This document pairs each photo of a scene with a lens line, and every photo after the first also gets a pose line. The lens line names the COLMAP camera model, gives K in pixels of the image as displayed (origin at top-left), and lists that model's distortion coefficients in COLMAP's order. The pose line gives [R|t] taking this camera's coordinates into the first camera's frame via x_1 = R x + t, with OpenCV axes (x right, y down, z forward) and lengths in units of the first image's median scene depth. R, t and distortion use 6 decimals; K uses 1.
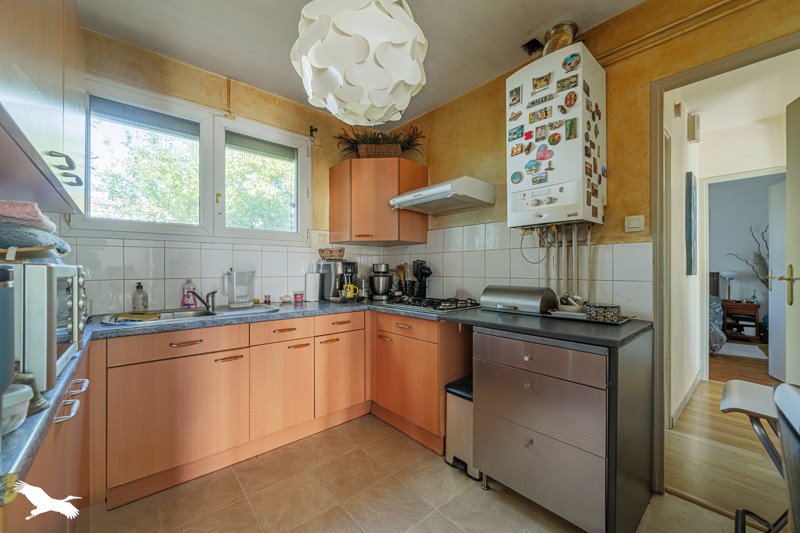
lens RADIAL K [[315.3, 0, 401.6], [0, 315.3, 269.9], [0, 0, 1]] dist [0.002642, 0.000279]
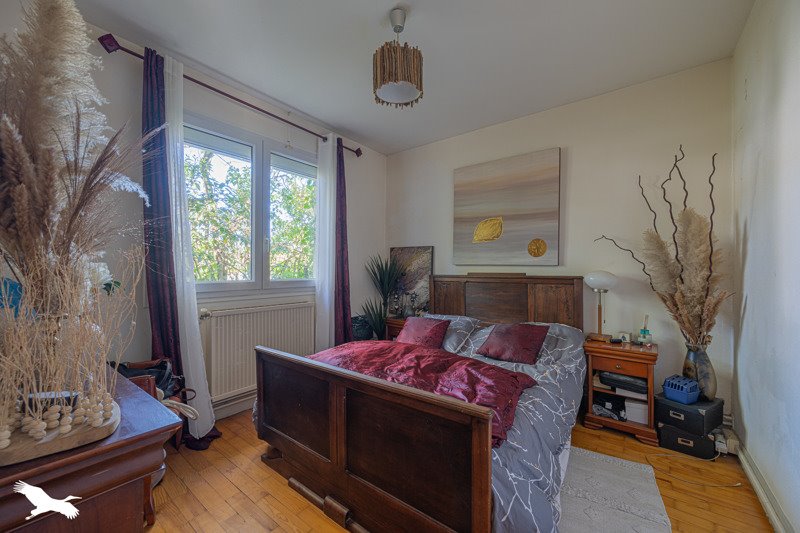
lens RADIAL K [[315.3, 0, 398.0], [0, 315.3, 270.0], [0, 0, 1]] dist [0.002642, 0.000279]
pose [[0.984421, 0.004395, 0.175773, 0.689706], [-0.005043, 0.999982, 0.003242, -0.001840], [-0.175756, -0.004078, 0.984425, 0.620853]]
